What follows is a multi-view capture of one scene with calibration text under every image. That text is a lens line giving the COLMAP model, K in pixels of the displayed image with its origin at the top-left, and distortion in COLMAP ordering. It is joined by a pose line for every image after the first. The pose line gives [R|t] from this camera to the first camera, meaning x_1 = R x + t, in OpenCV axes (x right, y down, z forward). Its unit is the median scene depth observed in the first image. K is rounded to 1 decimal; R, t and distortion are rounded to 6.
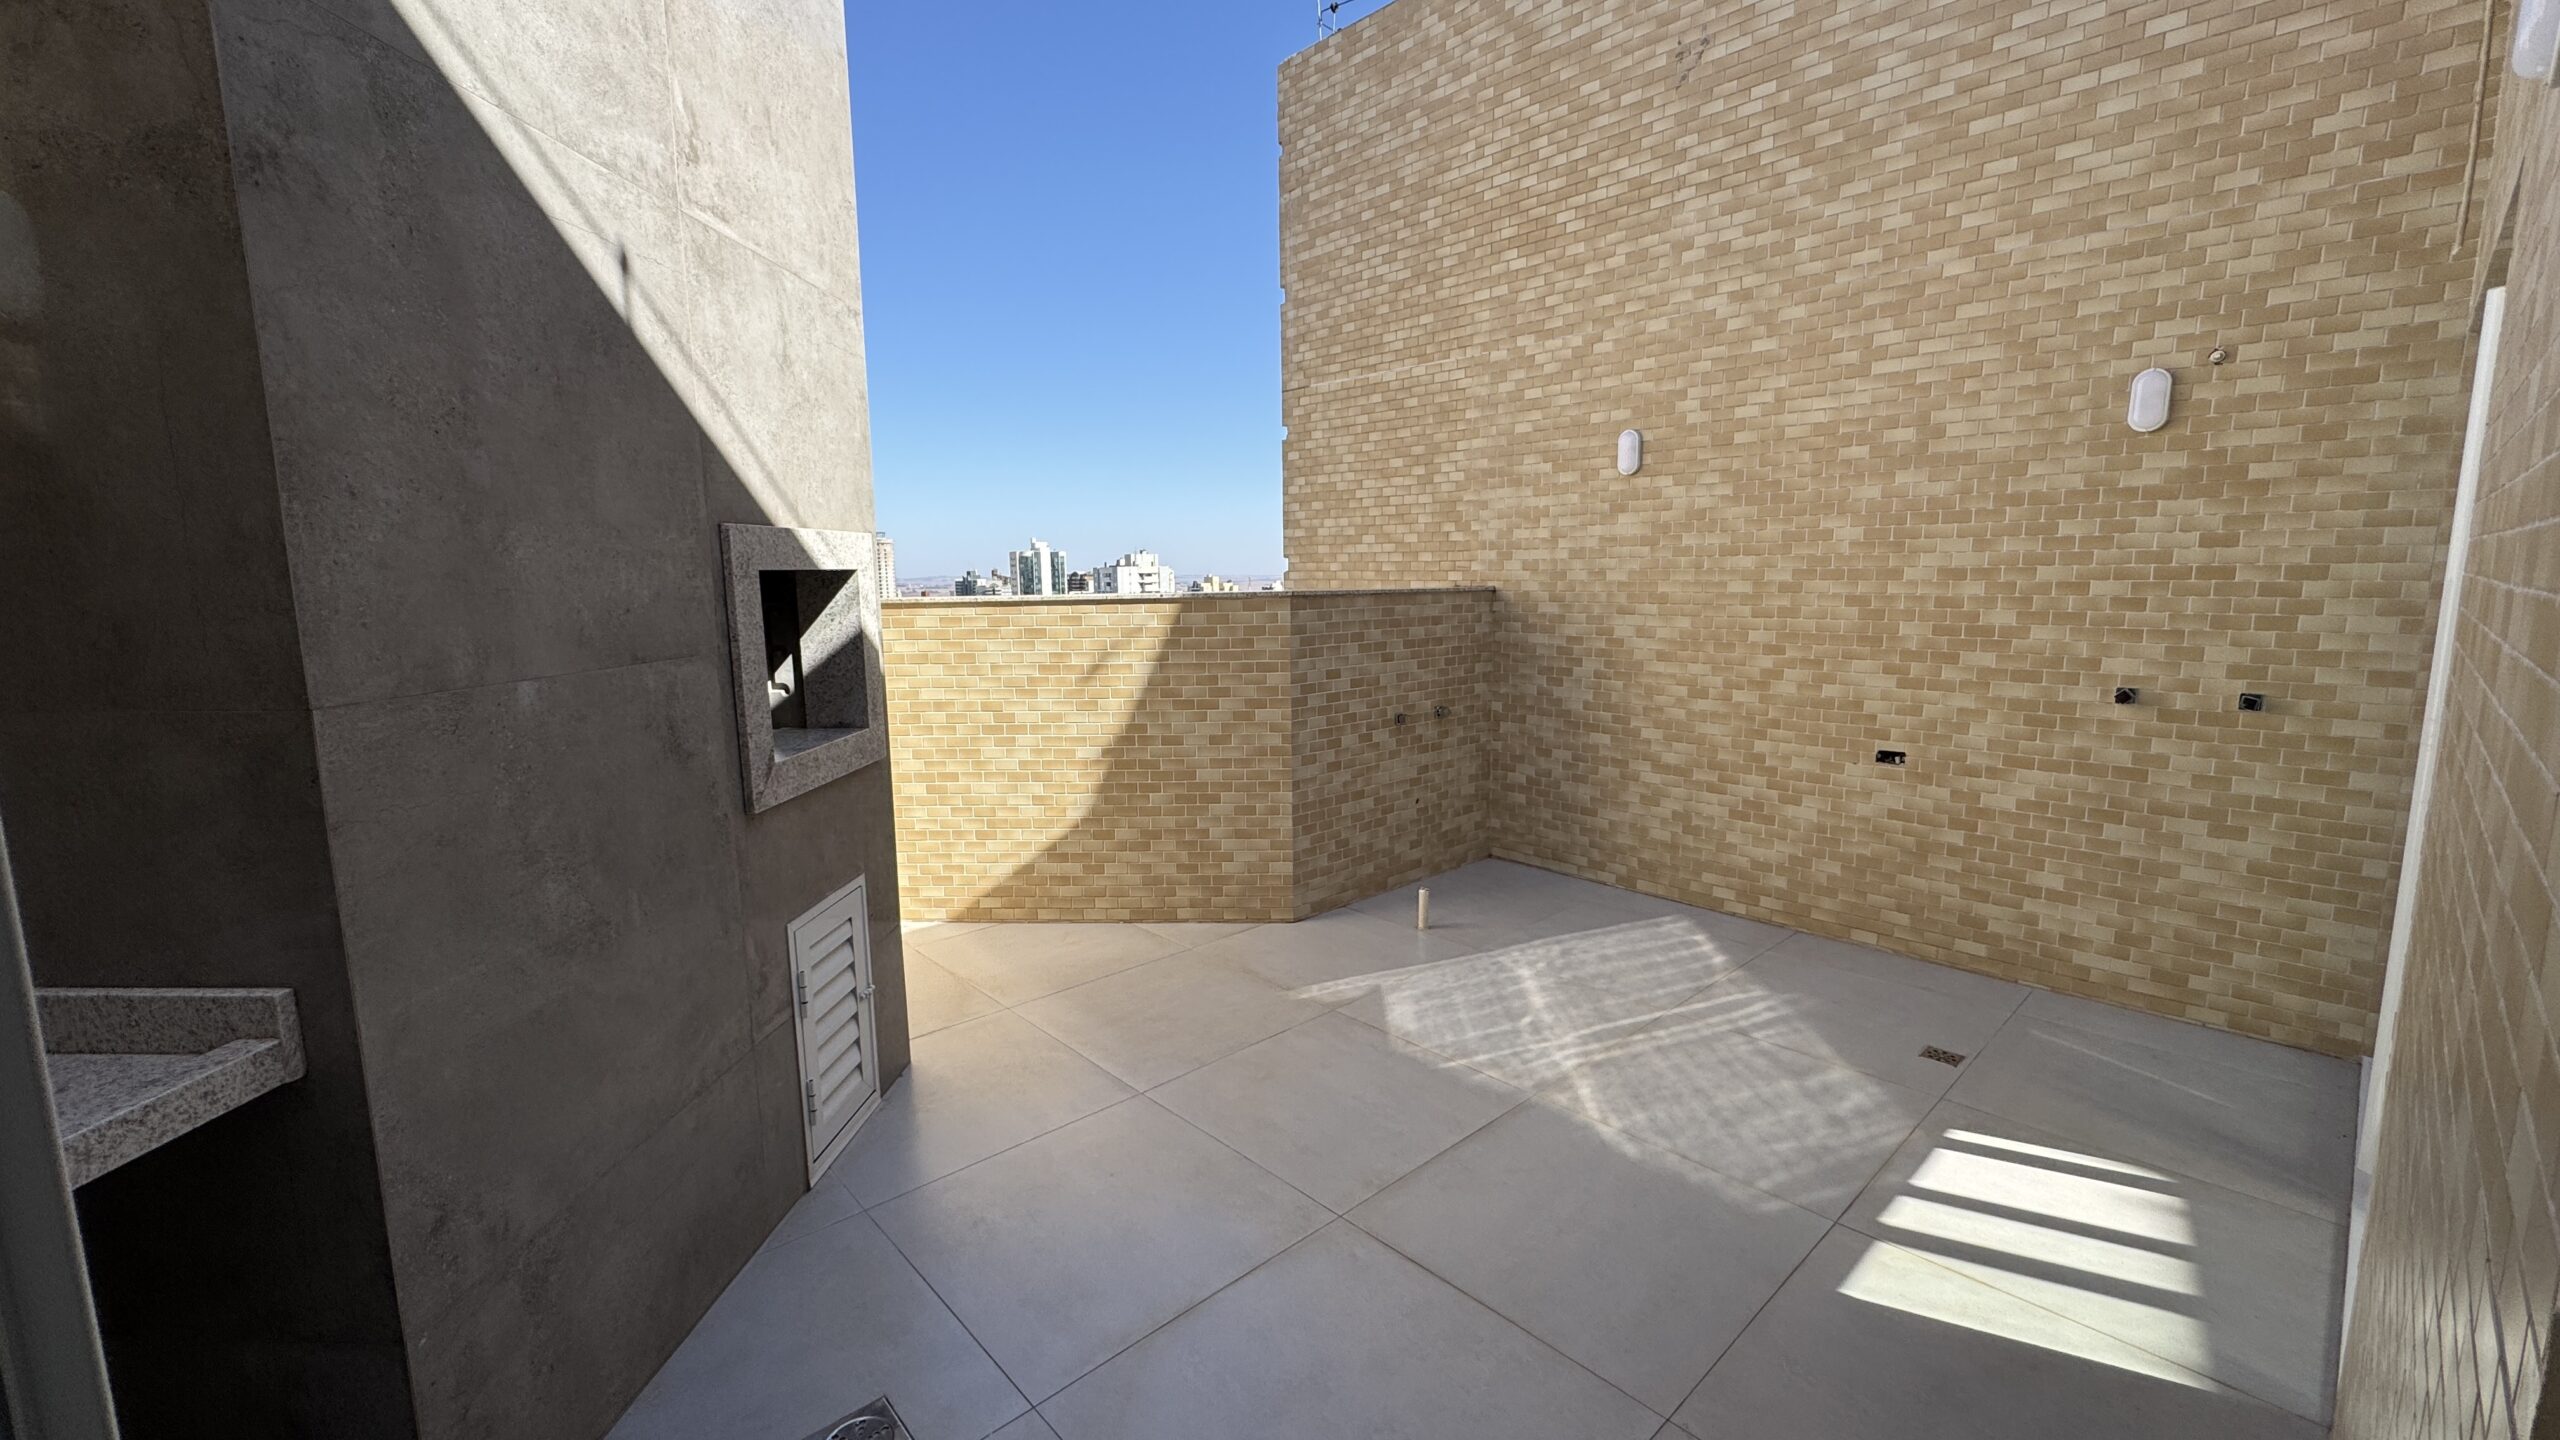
lens RADIAL K [[1023.7, 0, 1271.4], [0, 1023.7, 720.1], [0, 0, 1]] dist [0.001527, -0.001402]
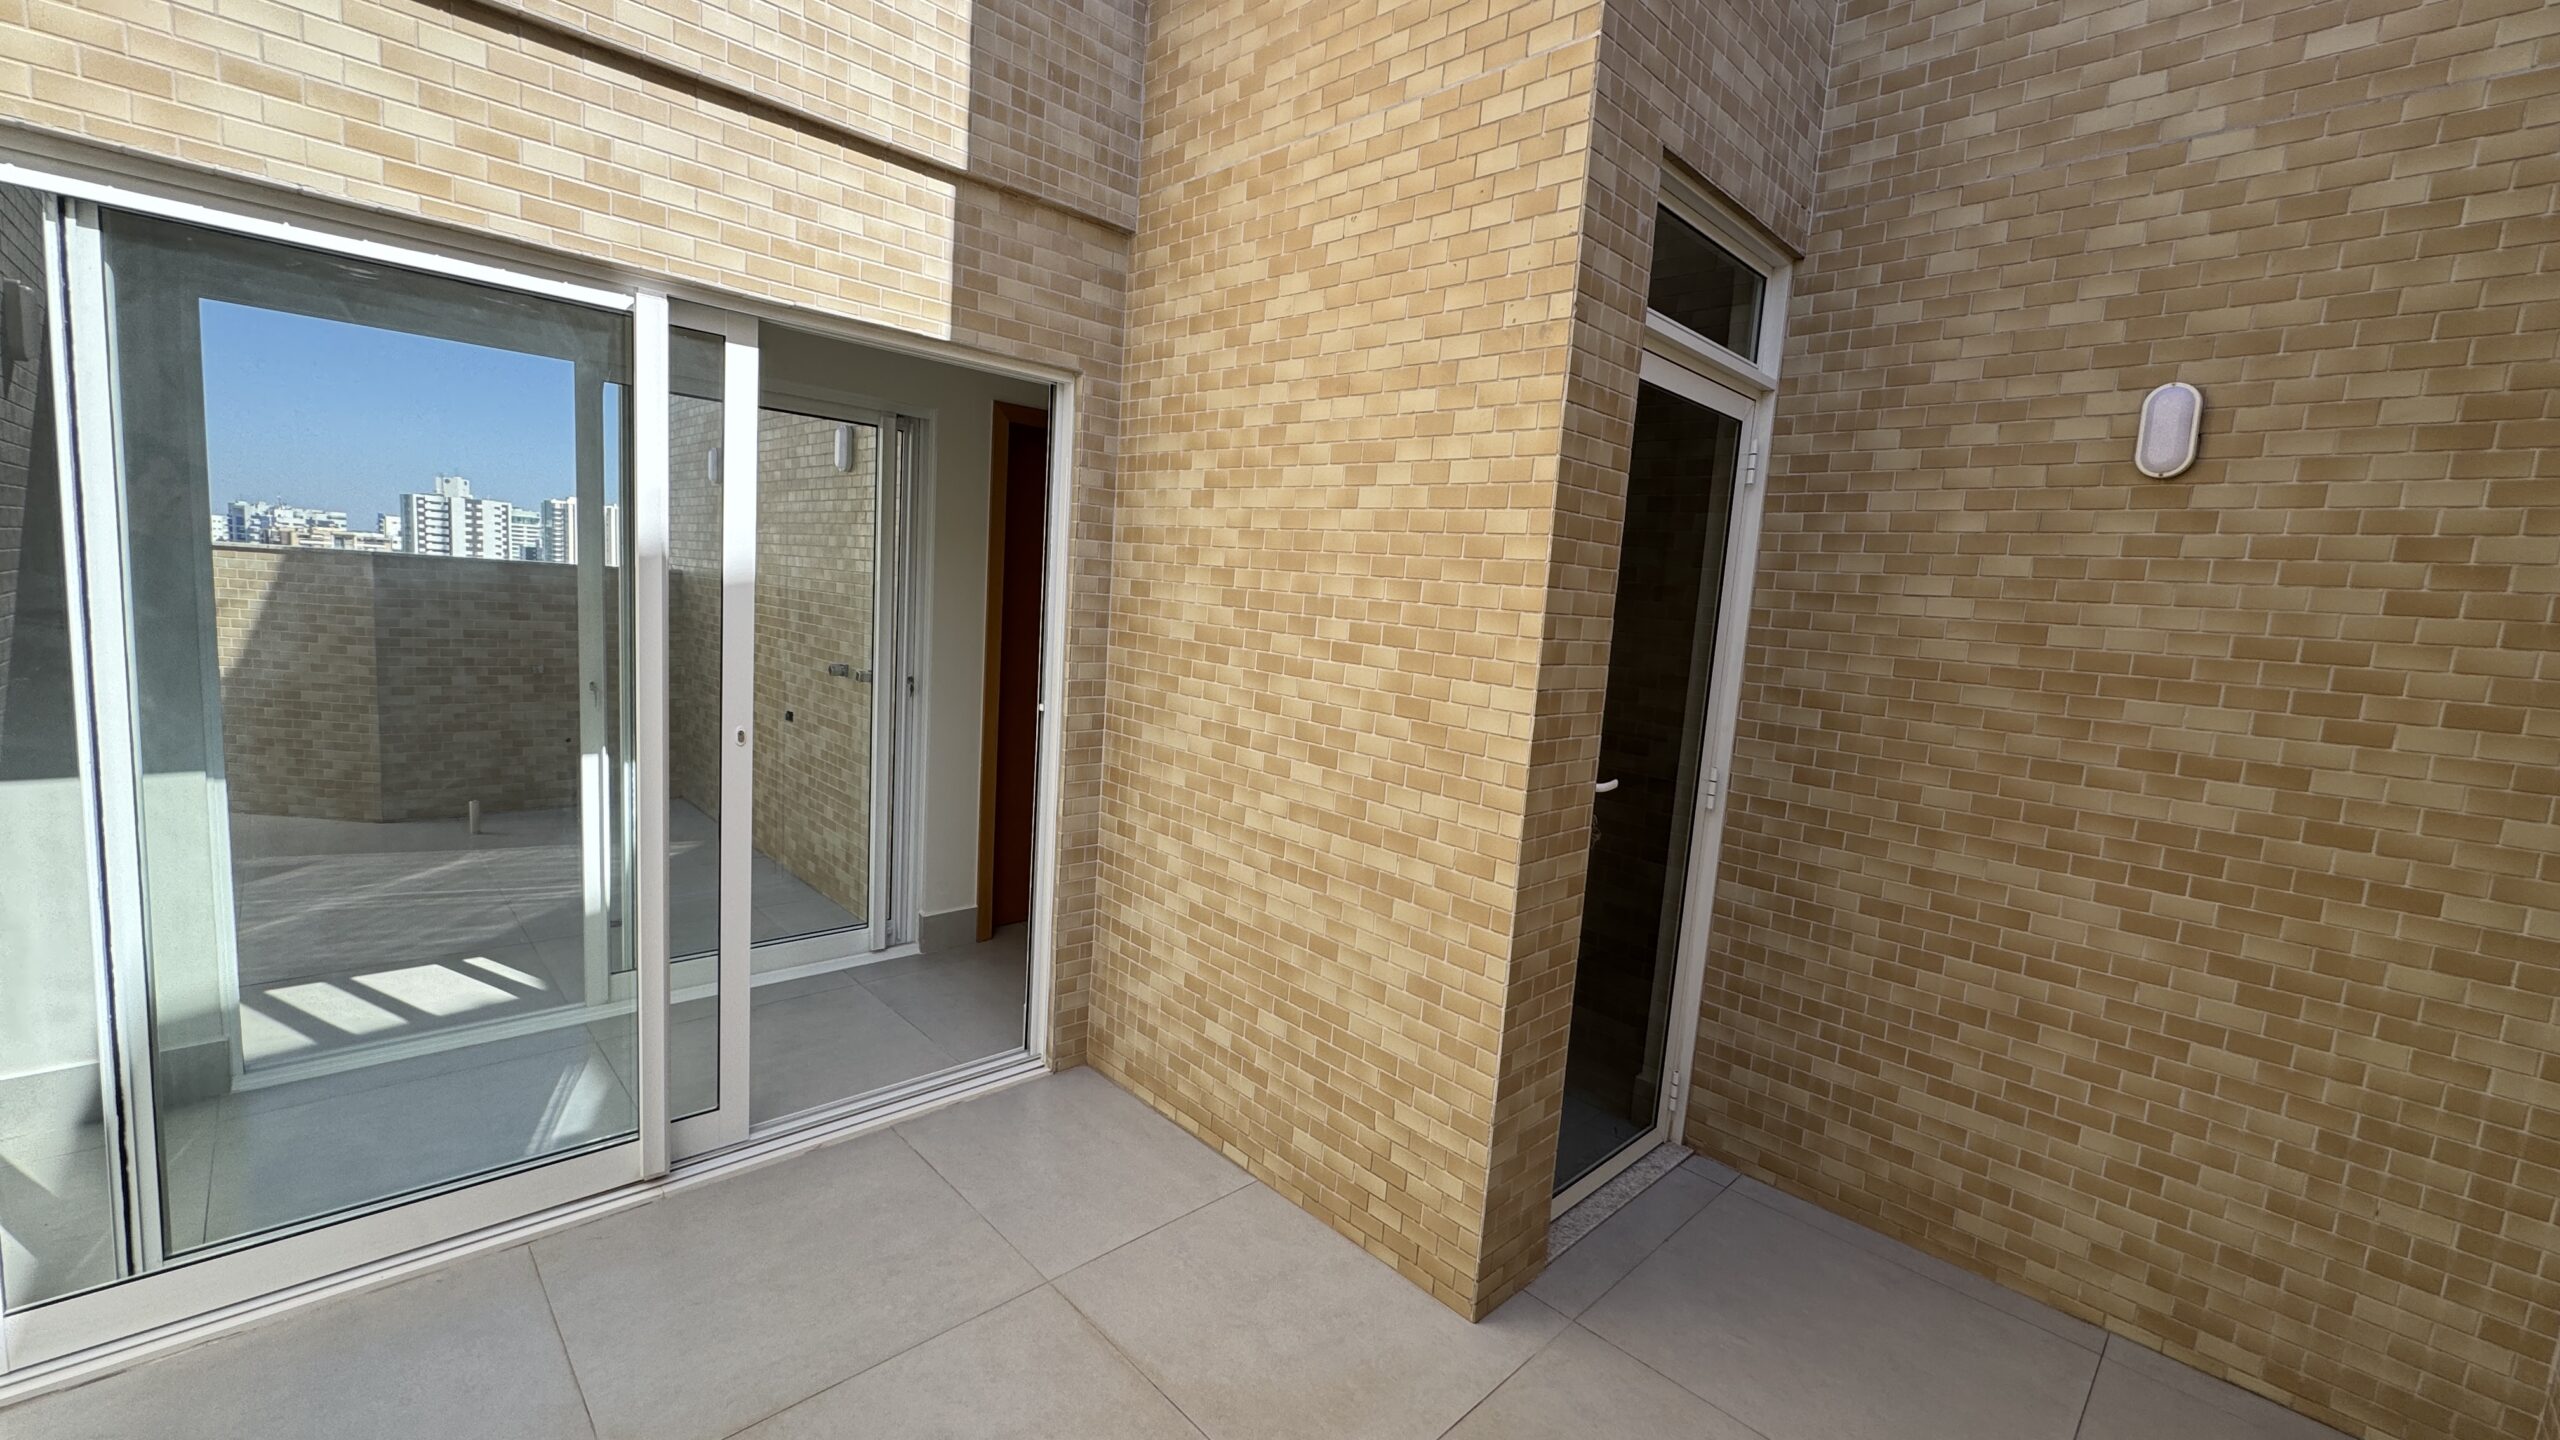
lens RADIAL K [[1023.7, 0, 1261.3], [0, 1023.7, 702.6], [0, 0, 1]] dist [0.001527, -0.001402]
pose [[0.997058, 0.075695, 0.012050, 1.087256], [-0.075172, 0.996403, -0.039116, 0.024484], [-0.014968, 0.038095, 0.999162, -0.252930]]
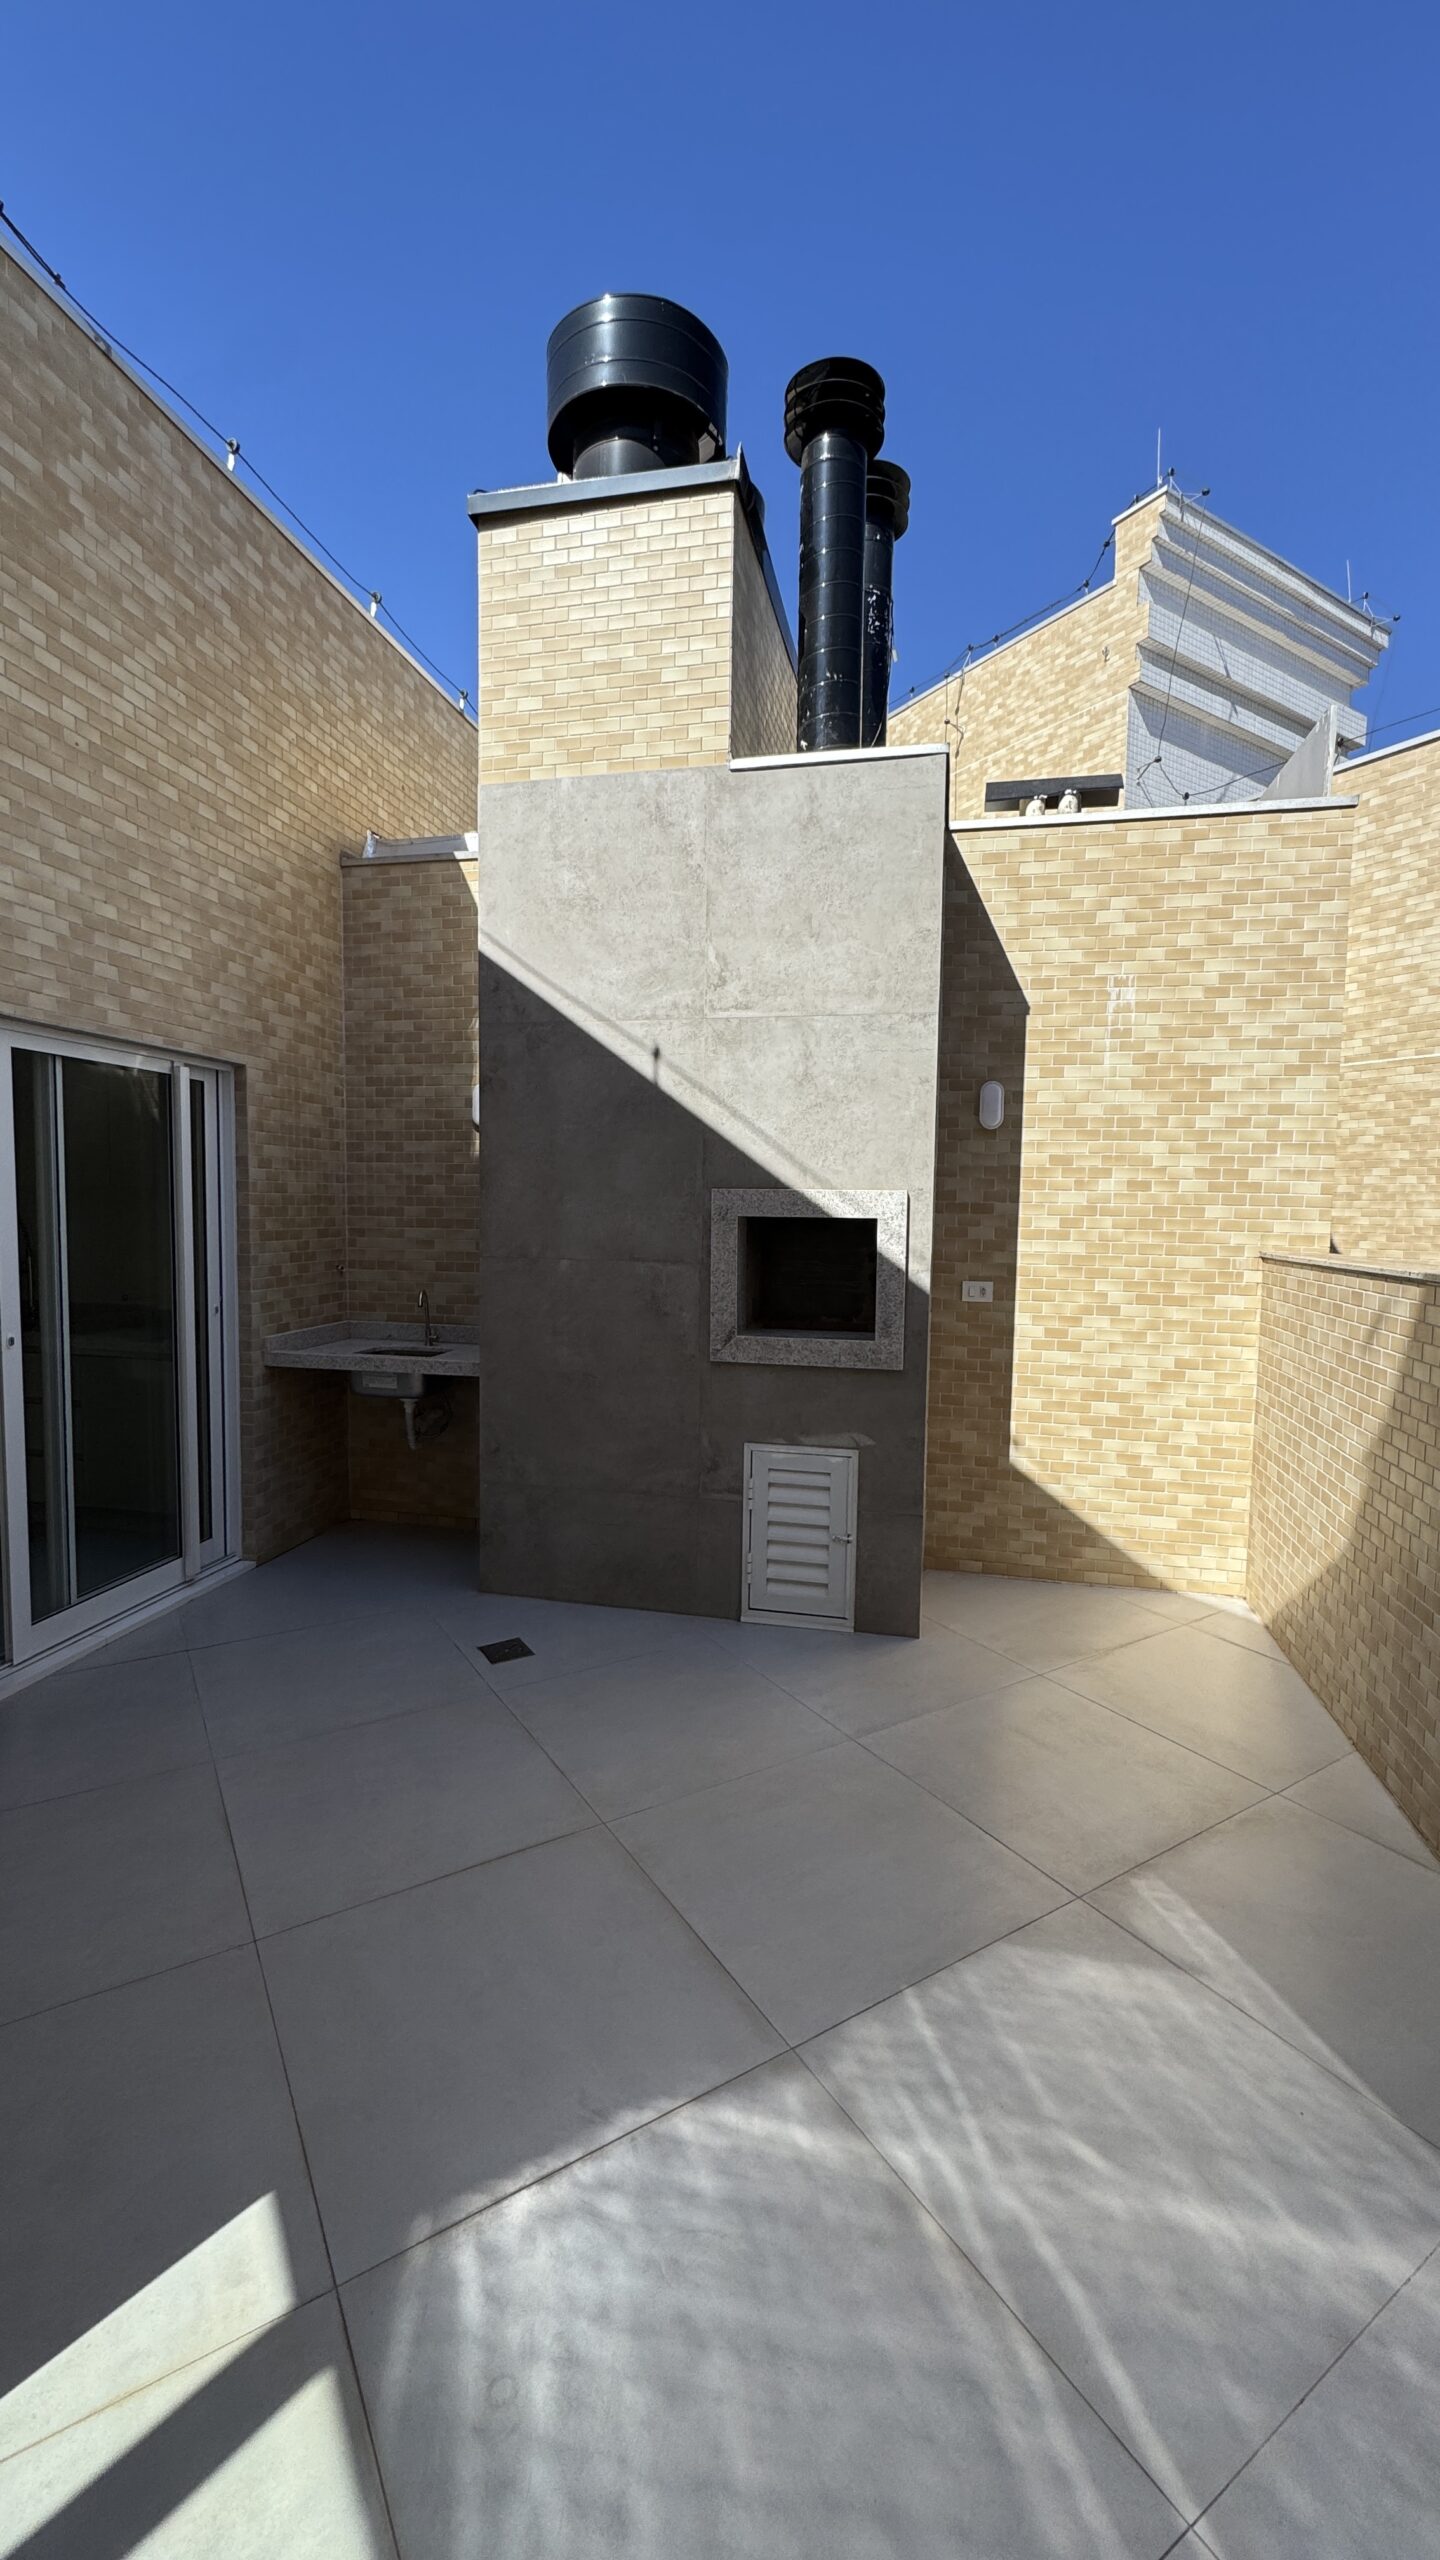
lens RADIAL K [[1023.7, 0, 737.4], [0, 1023.7, 1293.4], [0, 0, 1]] dist [0.001527, -0.001402]
pose [[-0.176321, 0.094162, -0.979819, 0.588415], [-0.155051, 0.980330, 0.122113, -0.121189], [0.972044, 0.173453, -0.158253, 0.684407]]
